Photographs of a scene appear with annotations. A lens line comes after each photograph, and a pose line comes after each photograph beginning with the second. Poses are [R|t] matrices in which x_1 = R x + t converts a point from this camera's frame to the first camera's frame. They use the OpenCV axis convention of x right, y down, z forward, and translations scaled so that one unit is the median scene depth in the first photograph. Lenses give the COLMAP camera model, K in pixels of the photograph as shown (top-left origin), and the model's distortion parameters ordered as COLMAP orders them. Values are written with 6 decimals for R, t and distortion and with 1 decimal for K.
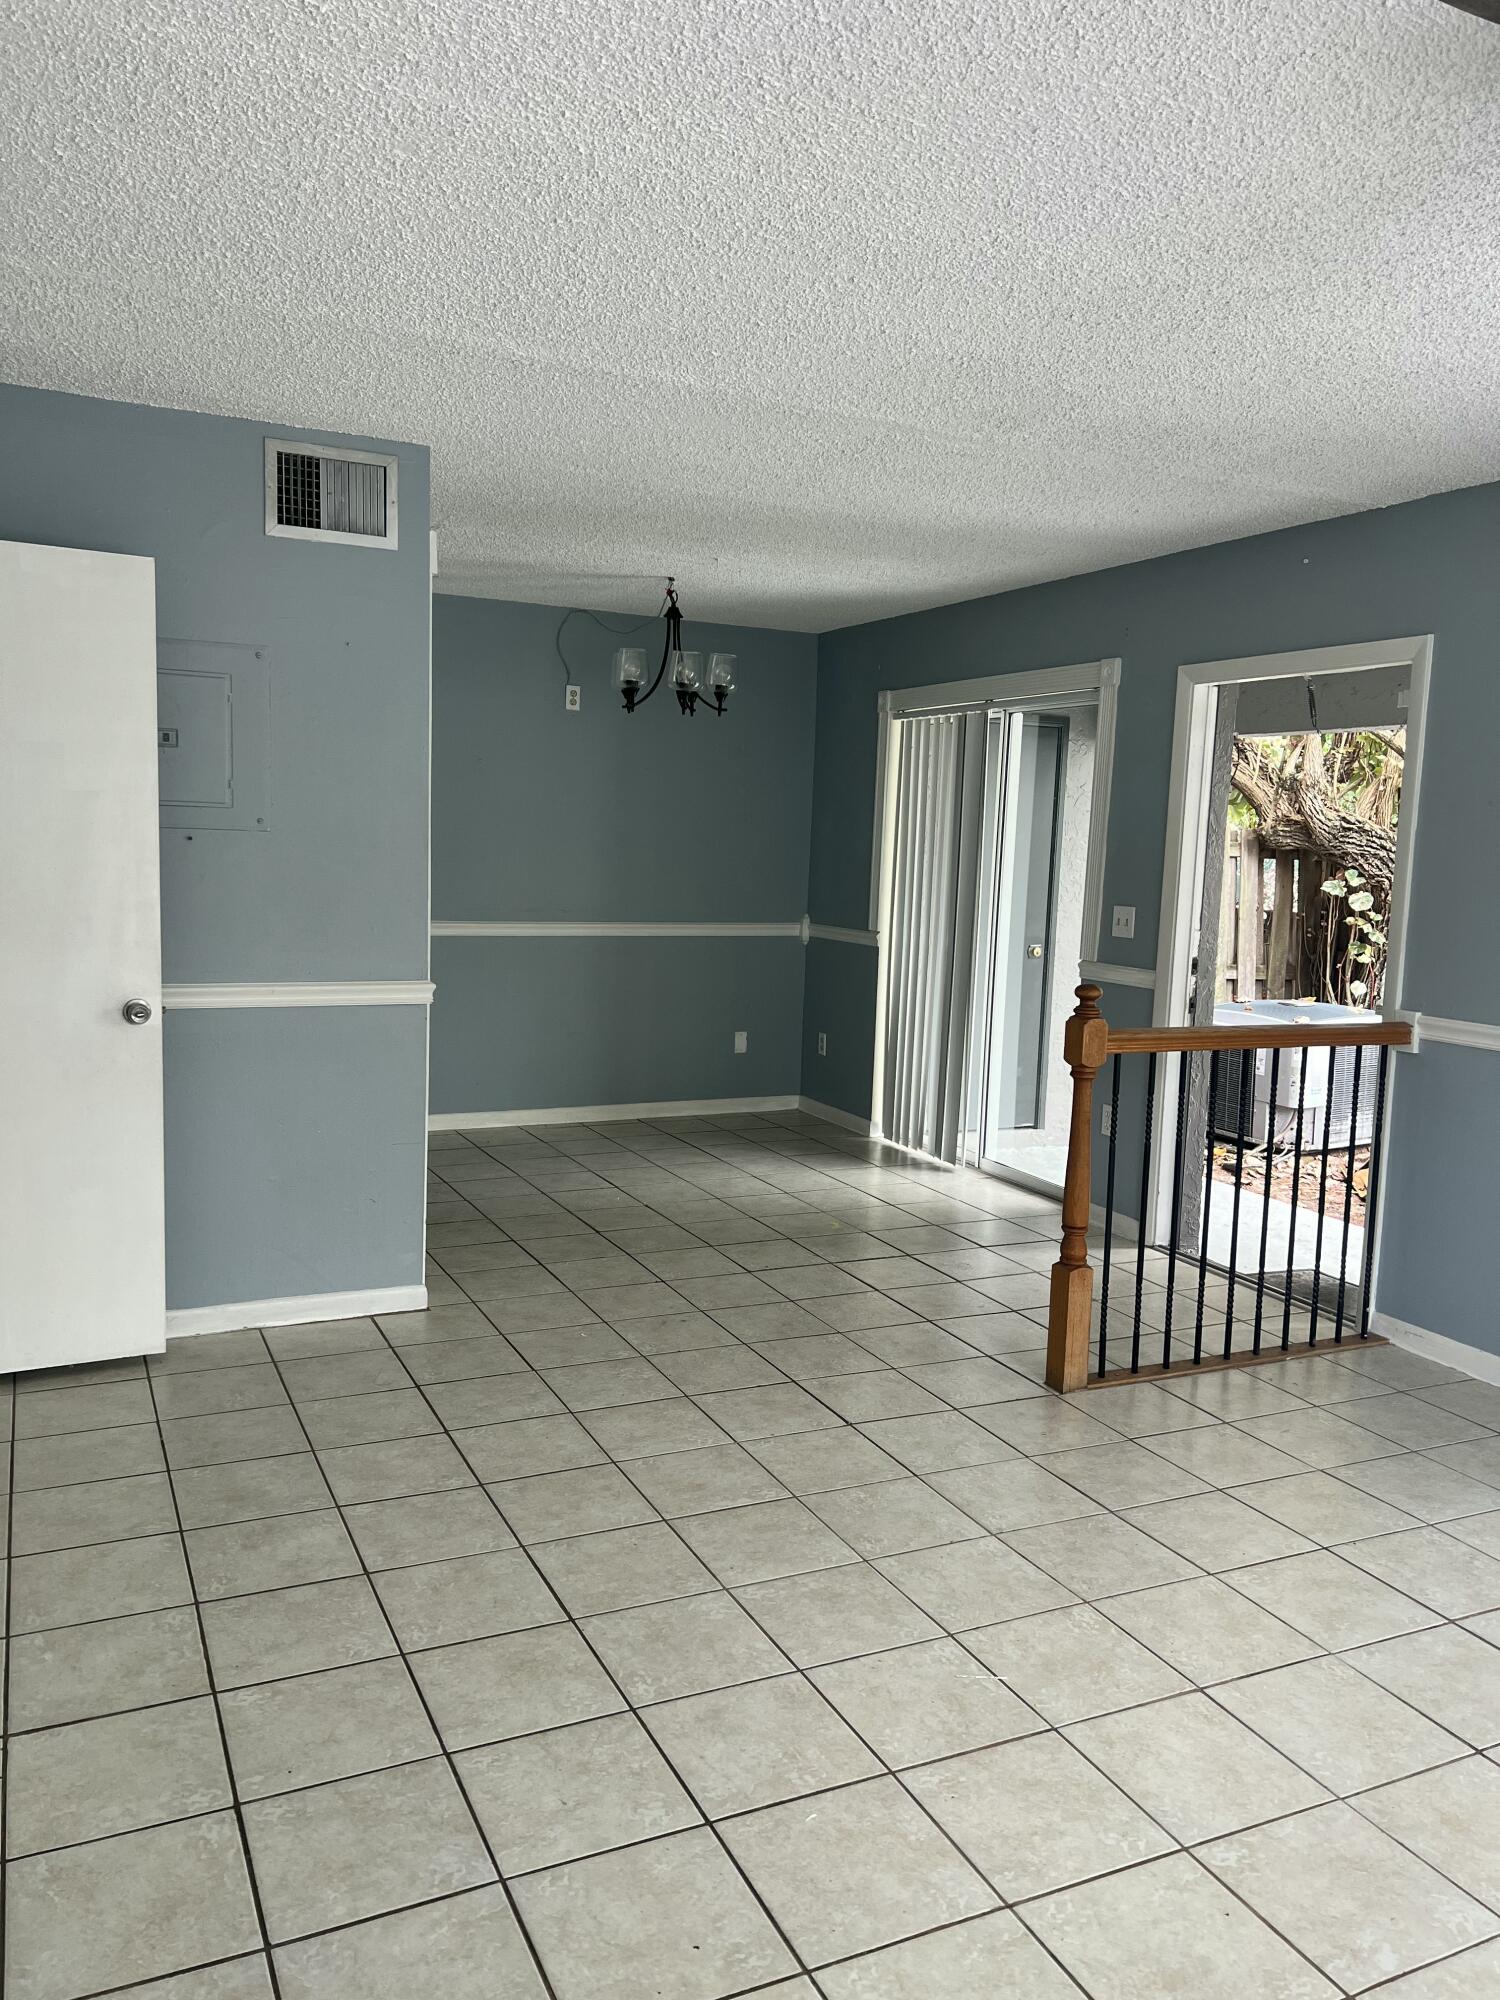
lens RADIAL K [[1507.1, 0, 746.6], [0, 1507.1, 999.1], [0, 0, 1]] dist [0.041797, -0.046281]
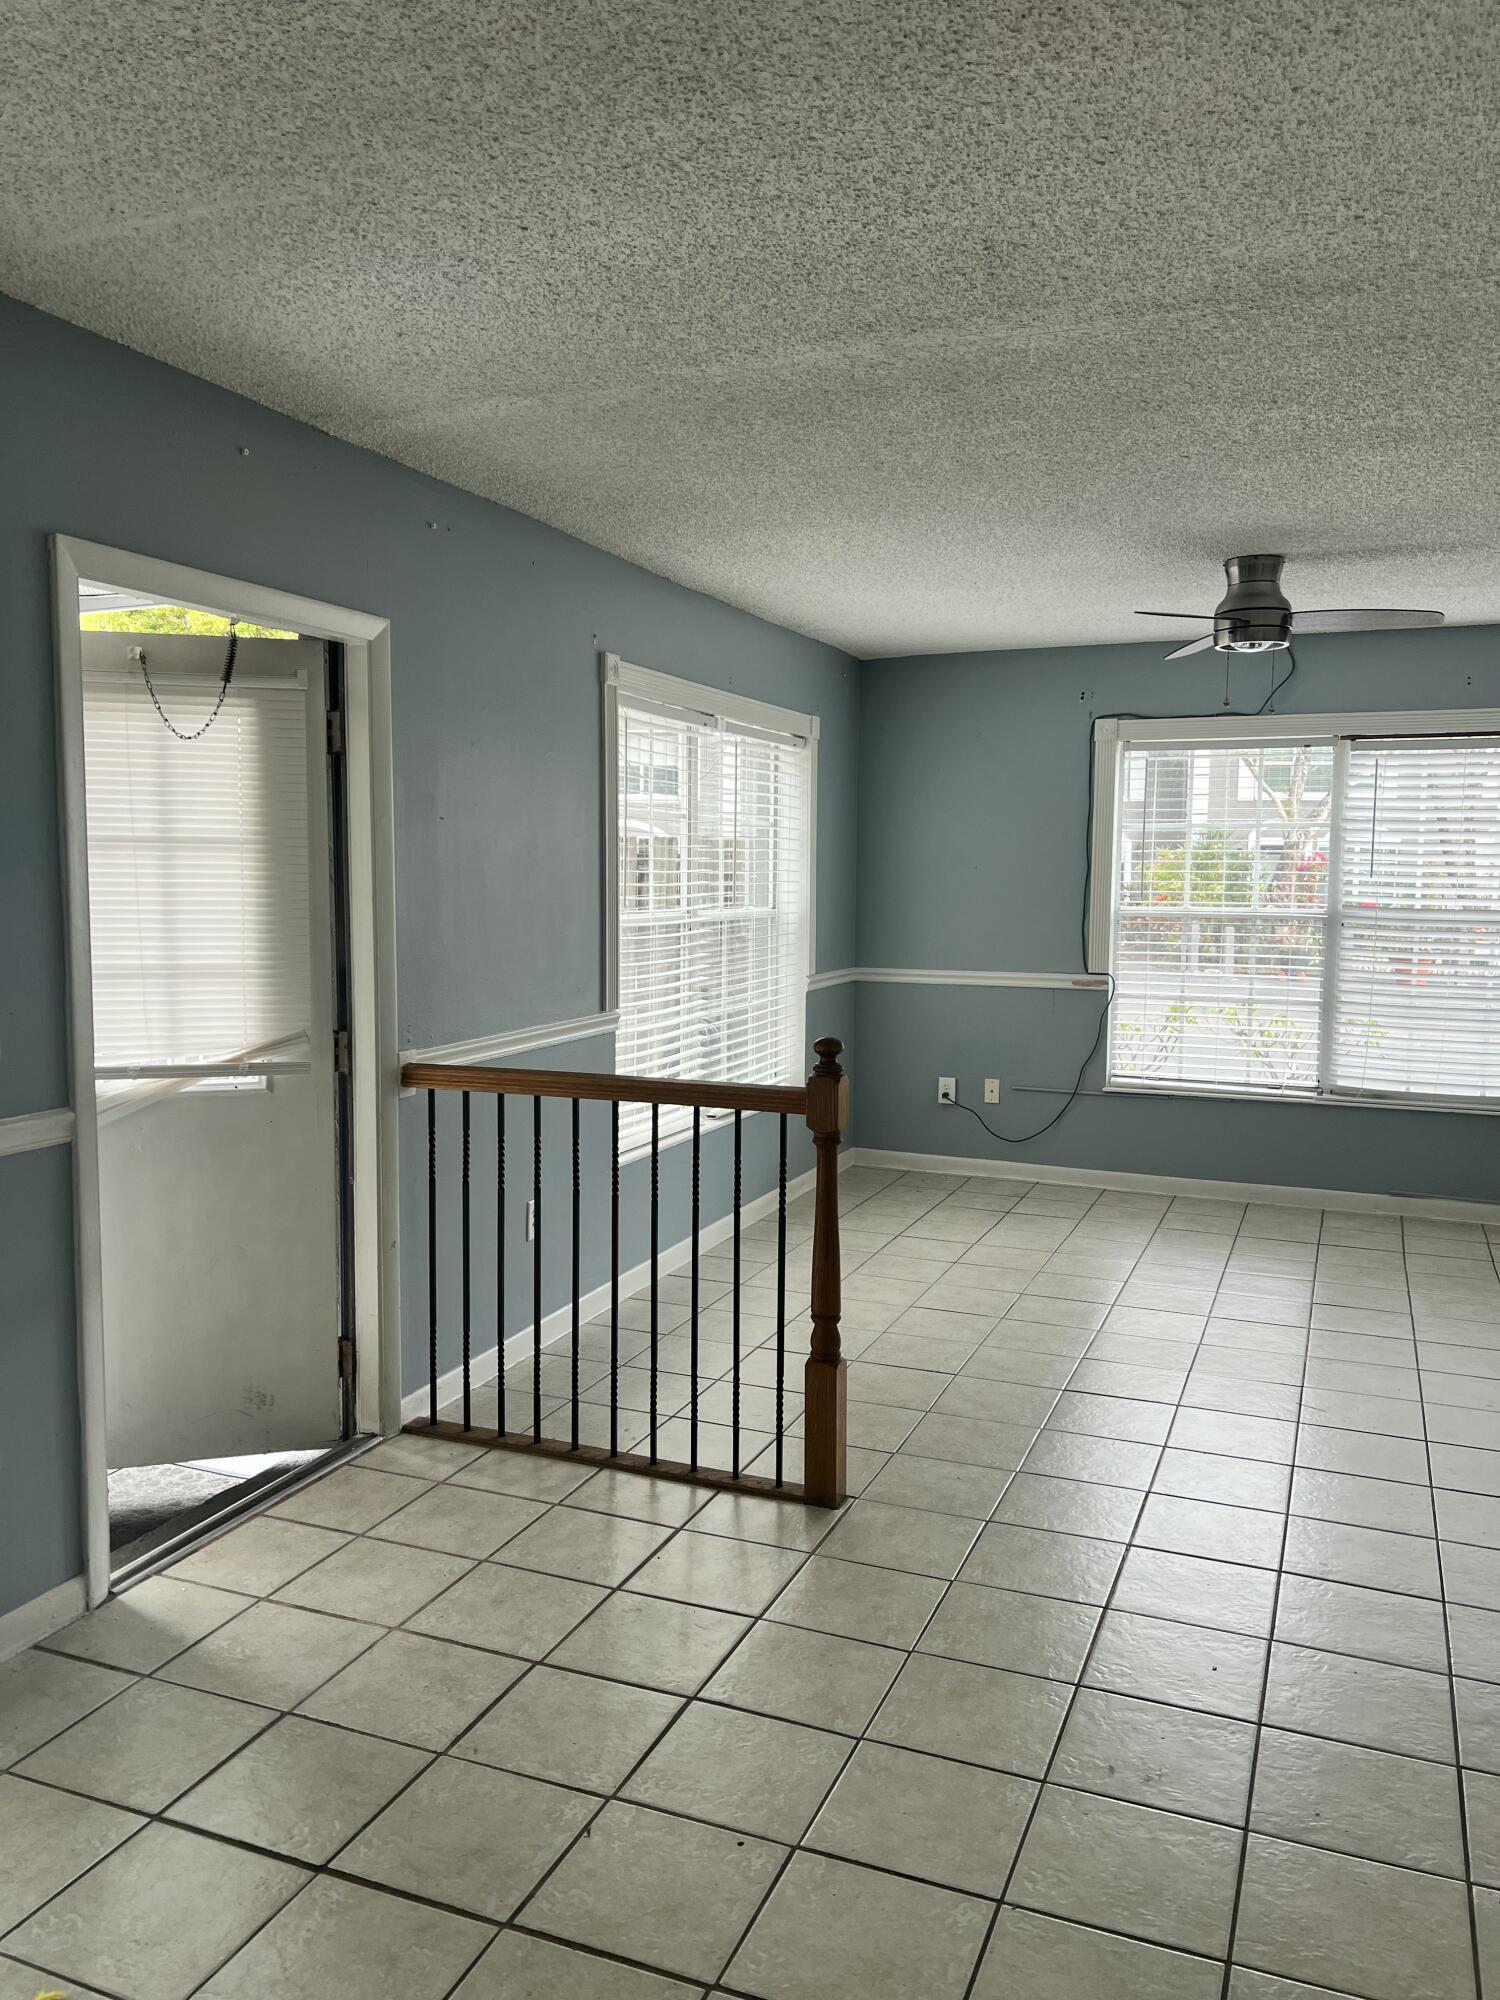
lens RADIAL K [[1507.1, 0, 727.9], [0, 1507.1, 1005.3], [0, 0, 1]] dist [0.041797, -0.046281]
pose [[-0.670318, -0.109521, 0.733947, -0.413864], [0.047559, 0.980675, 0.189775, -0.219769], [-0.740548, 0.162115, -0.652156, 1.801366]]
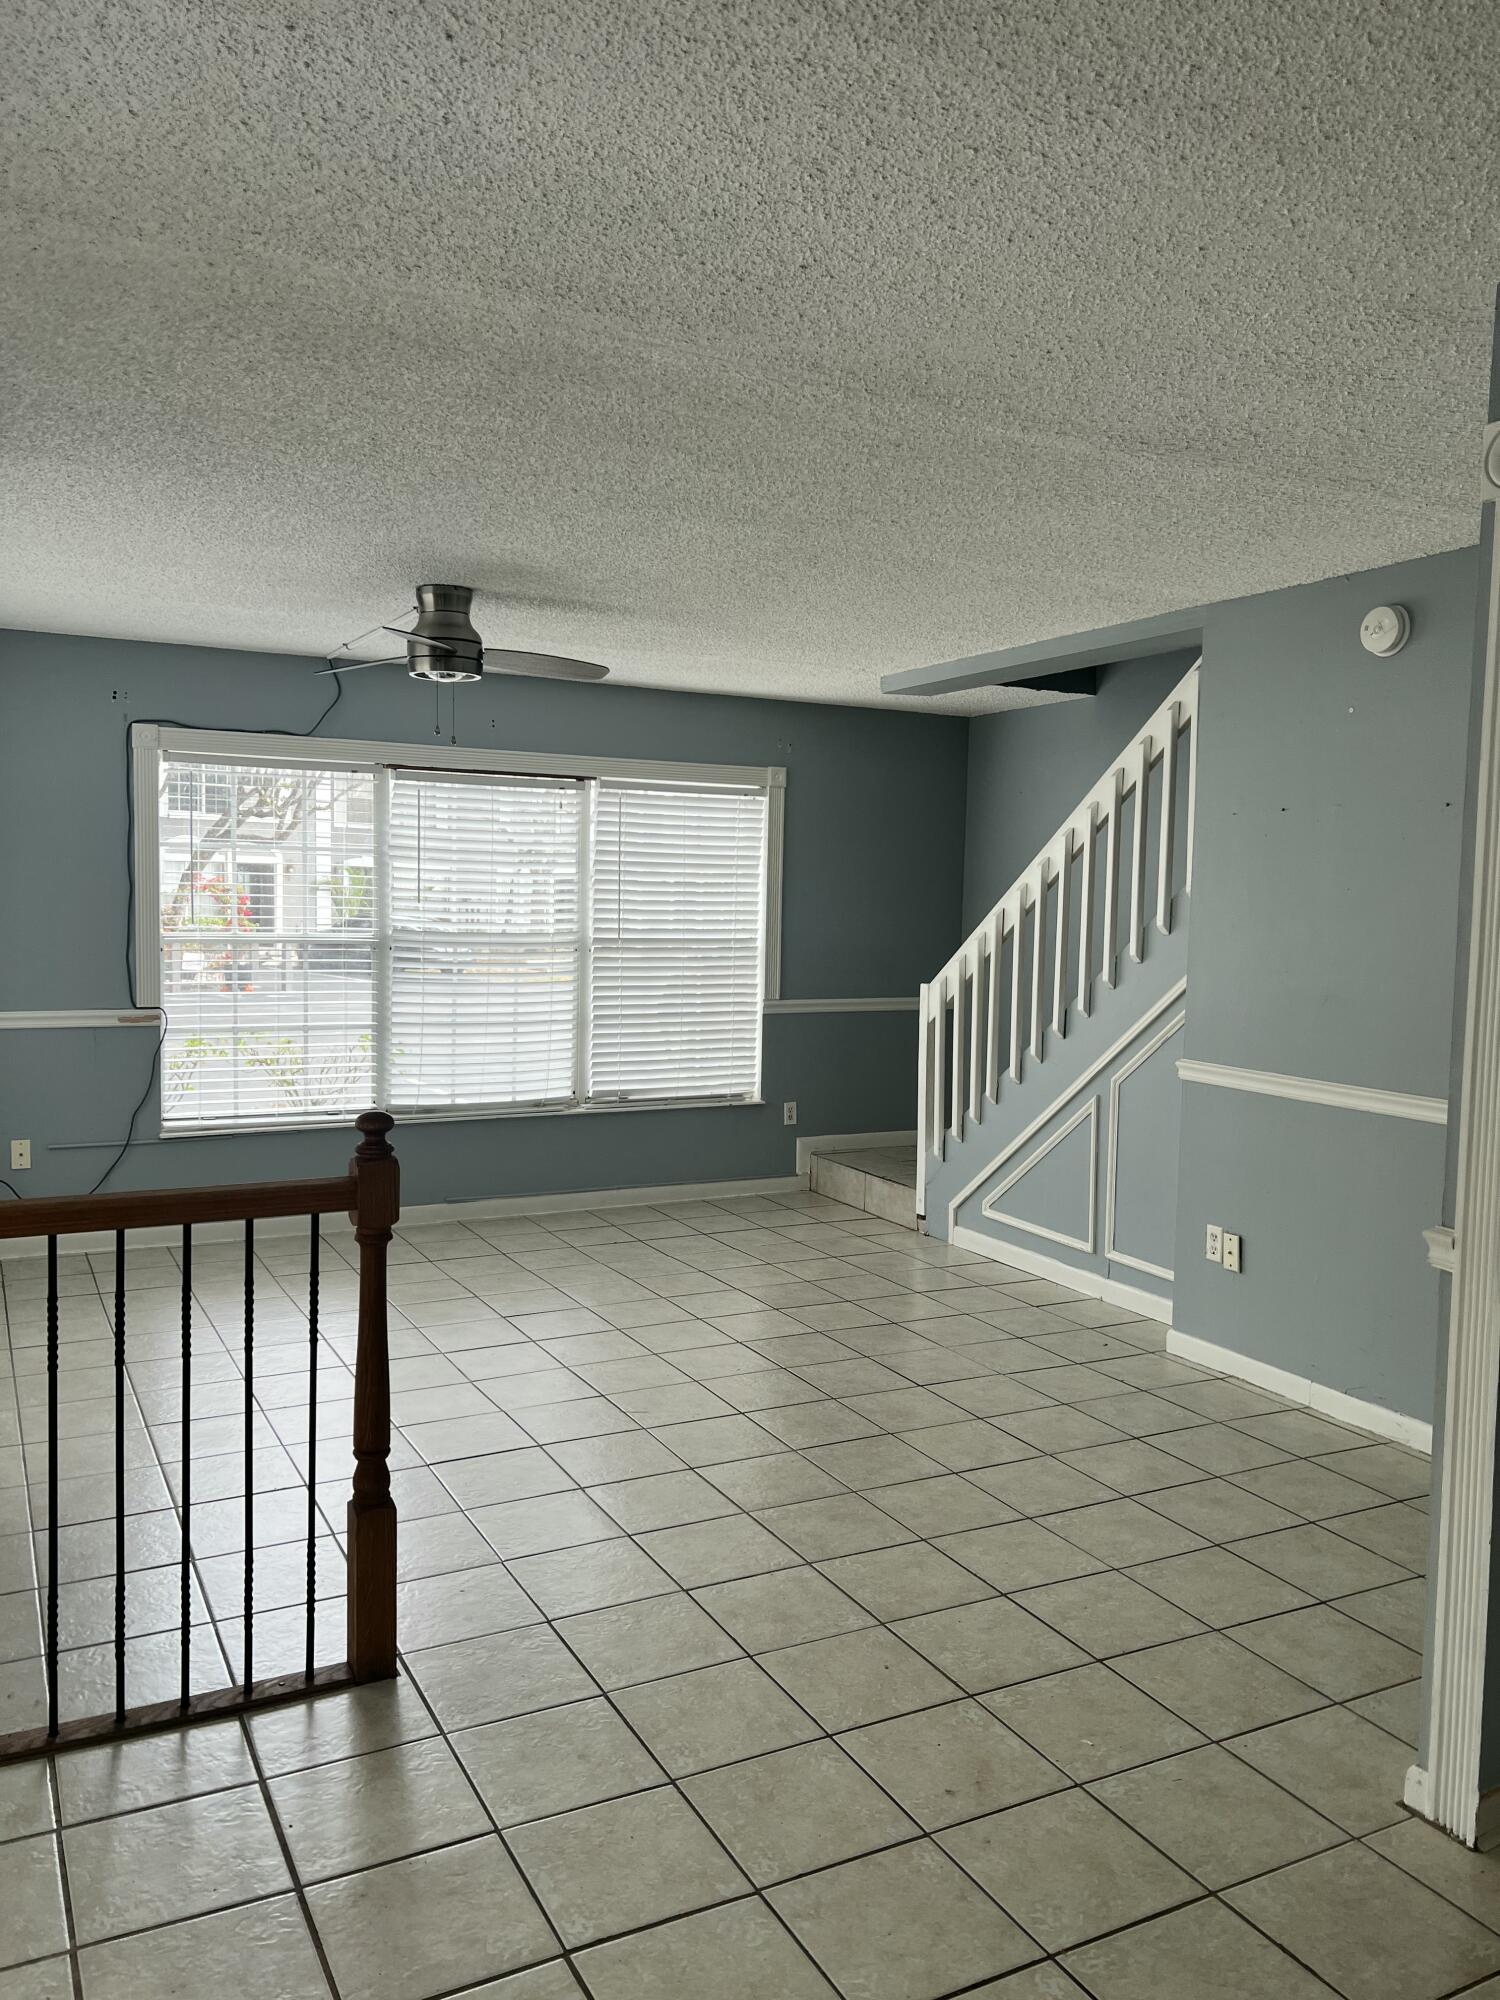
lens RADIAL K [[1507.1, 0, 744.5], [0, 1507.1, 997.1], [0, 0, 1]] dist [0.041797, -0.046281]
pose [[-0.997812, -0.052542, -0.040140, 0.092357], [-0.058707, 0.983305, 0.172237, -0.221300], [0.030420, 0.174217, -0.984237, 1.910067]]
